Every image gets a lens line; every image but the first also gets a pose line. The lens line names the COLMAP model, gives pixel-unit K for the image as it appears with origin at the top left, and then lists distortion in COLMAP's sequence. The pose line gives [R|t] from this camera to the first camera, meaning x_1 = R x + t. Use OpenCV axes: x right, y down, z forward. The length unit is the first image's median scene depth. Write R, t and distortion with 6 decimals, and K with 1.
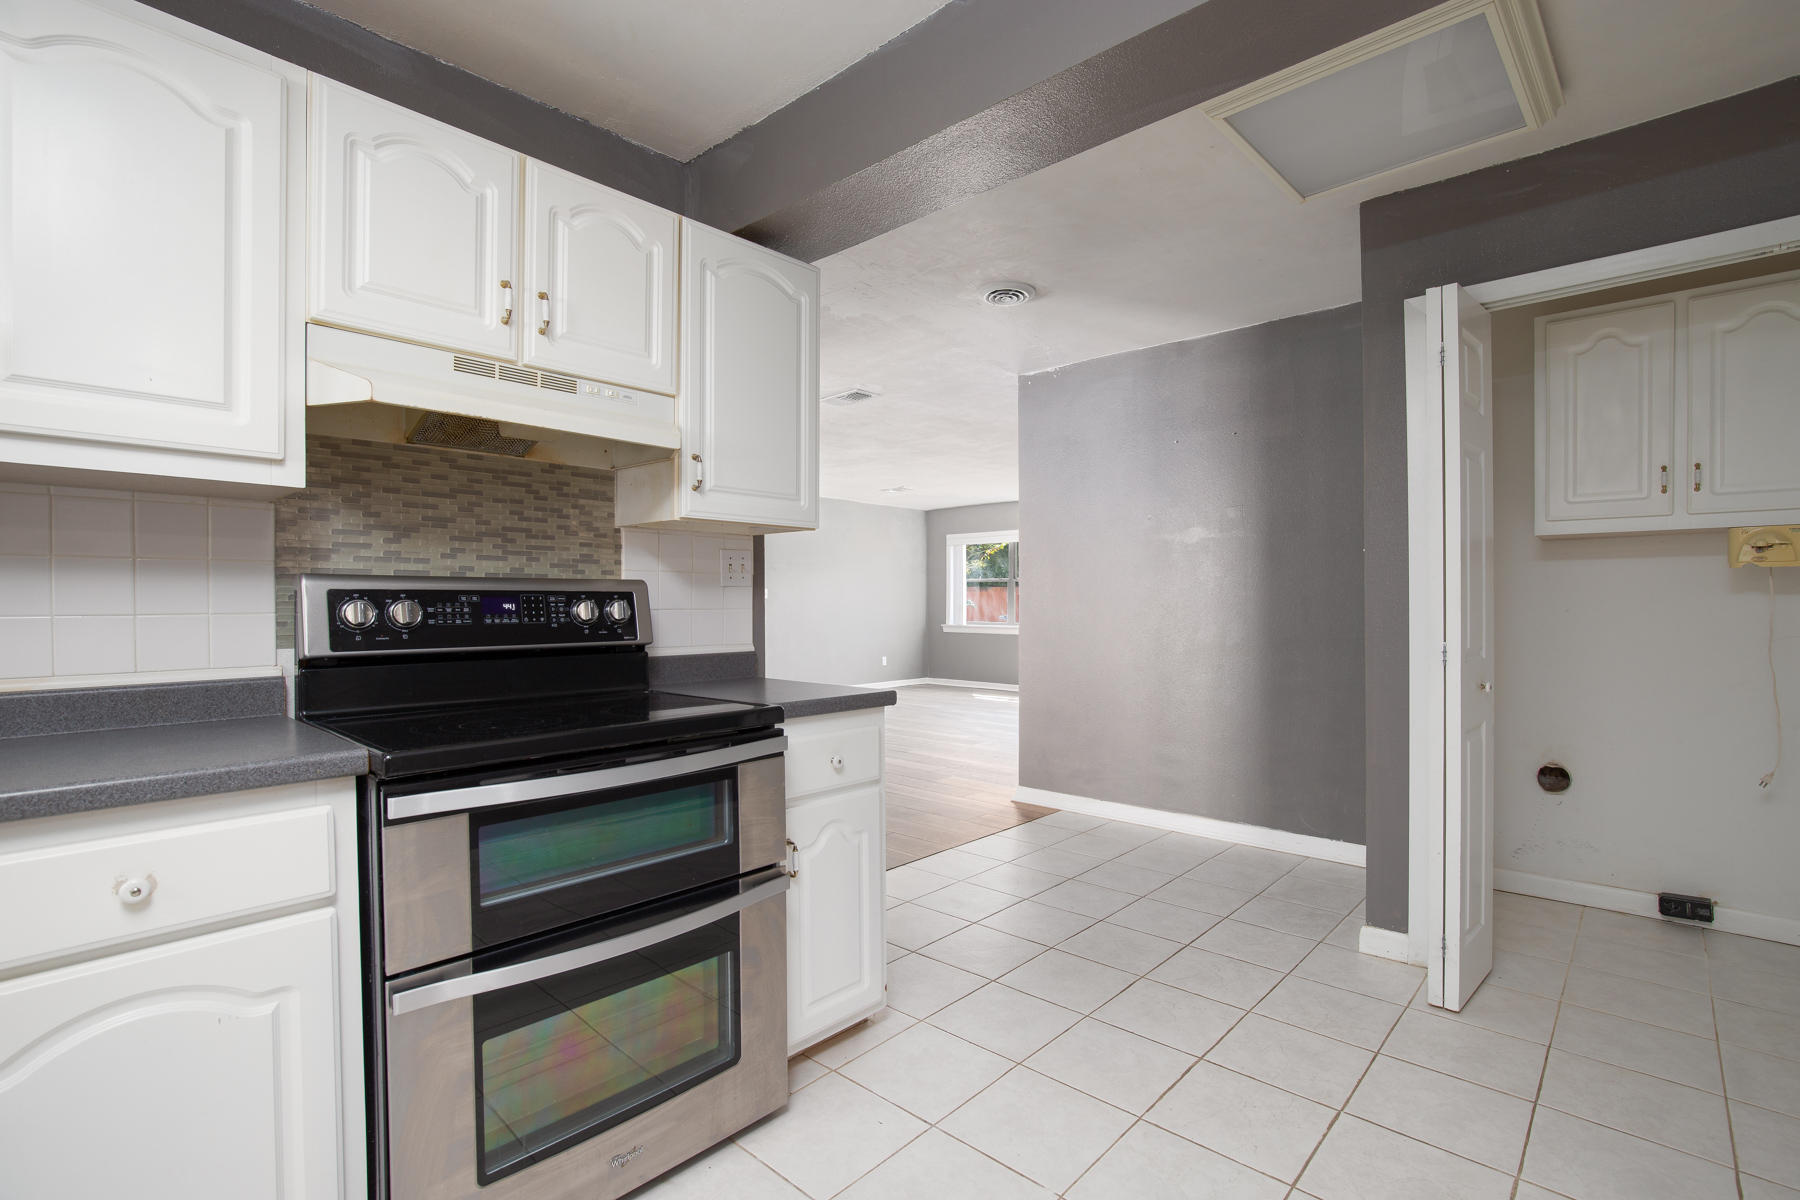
lens RADIAL K [[836.2, 0, 896.3], [0, 836.2, 607.7], [0, 0, 1]] dist [-0.011614, -0.000109]
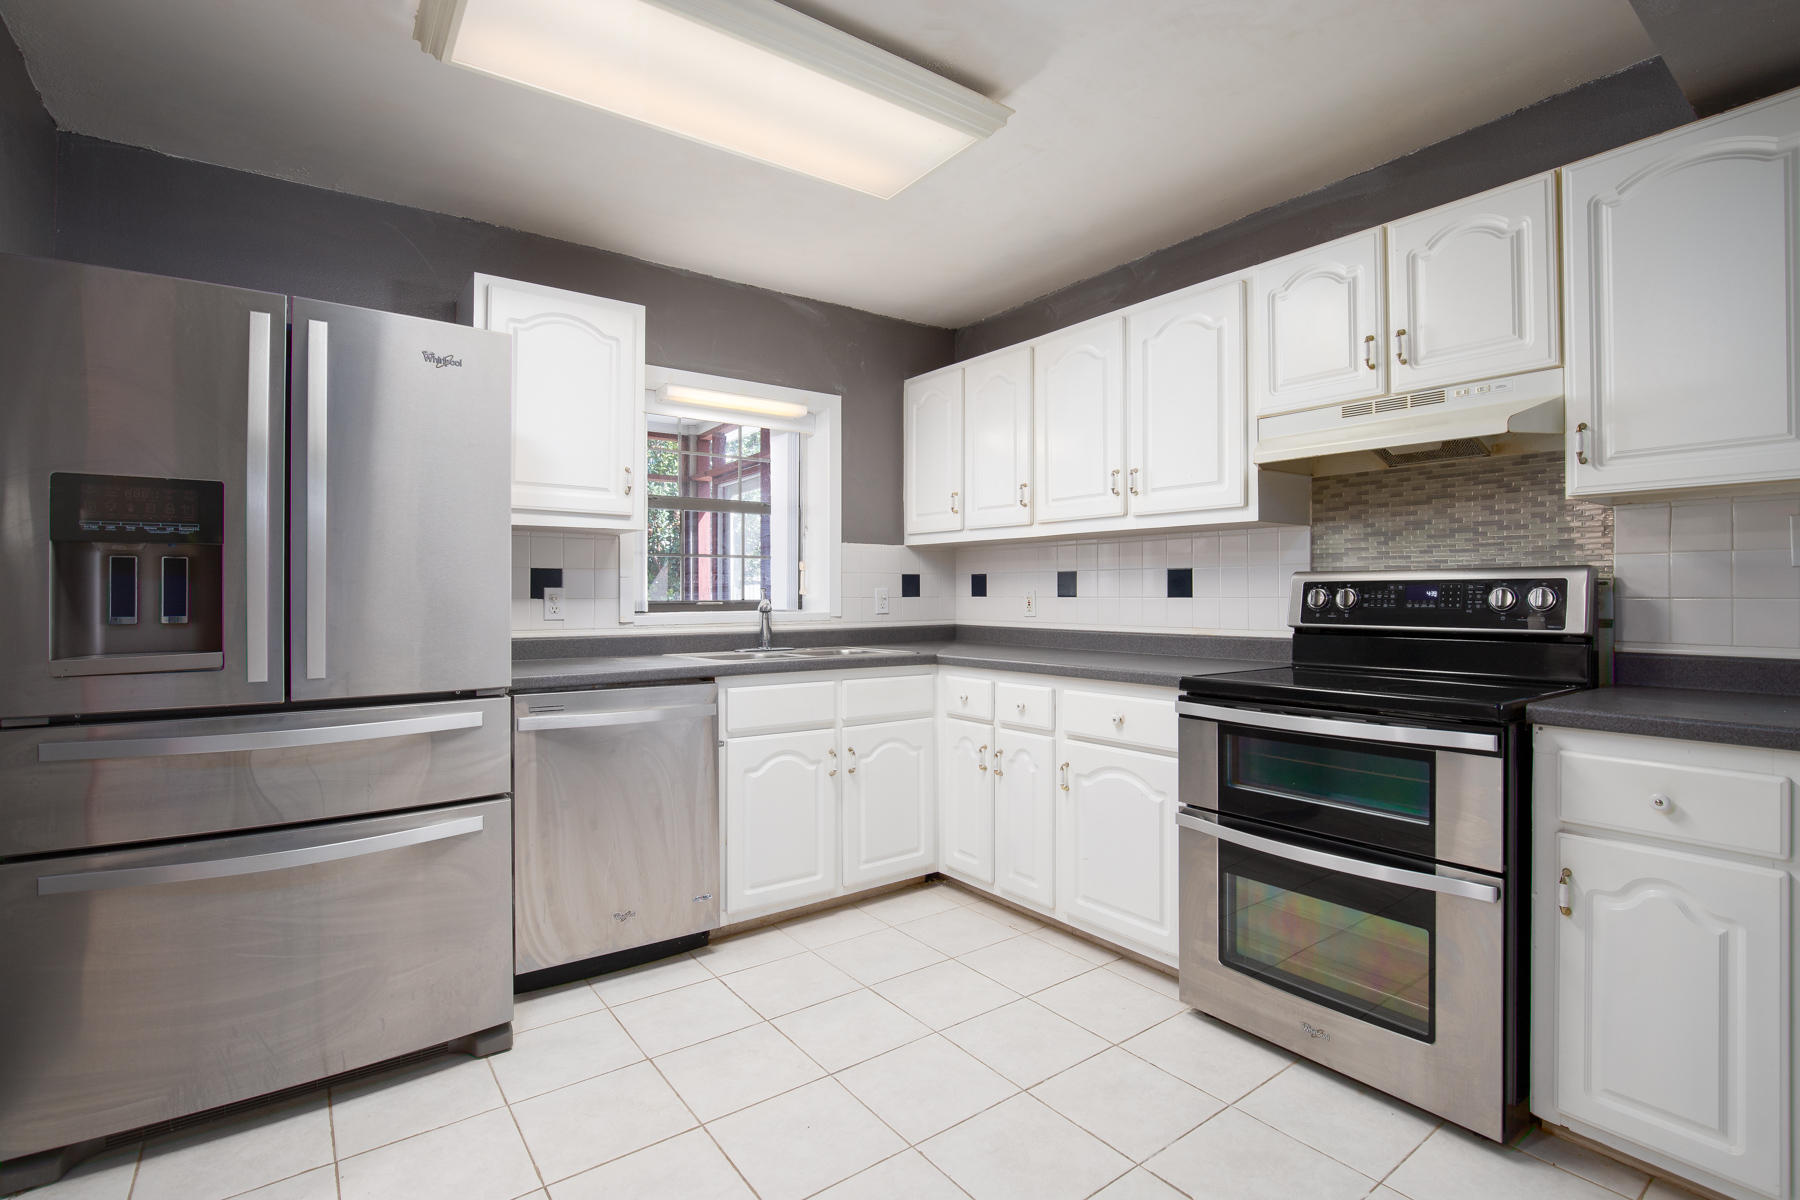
lens RADIAL K [[838.6, 0, 895.5], [0, 838.6, 591.2], [0, 0, 1]] dist [0.001112, 0.000079]
pose [[-0.179186, 0.000130, -0.983815, 0.835204], [-0.002091, 0.999998, 0.000513, -0.004121], [0.983813, 0.002149, -0.179185, 0.478431]]
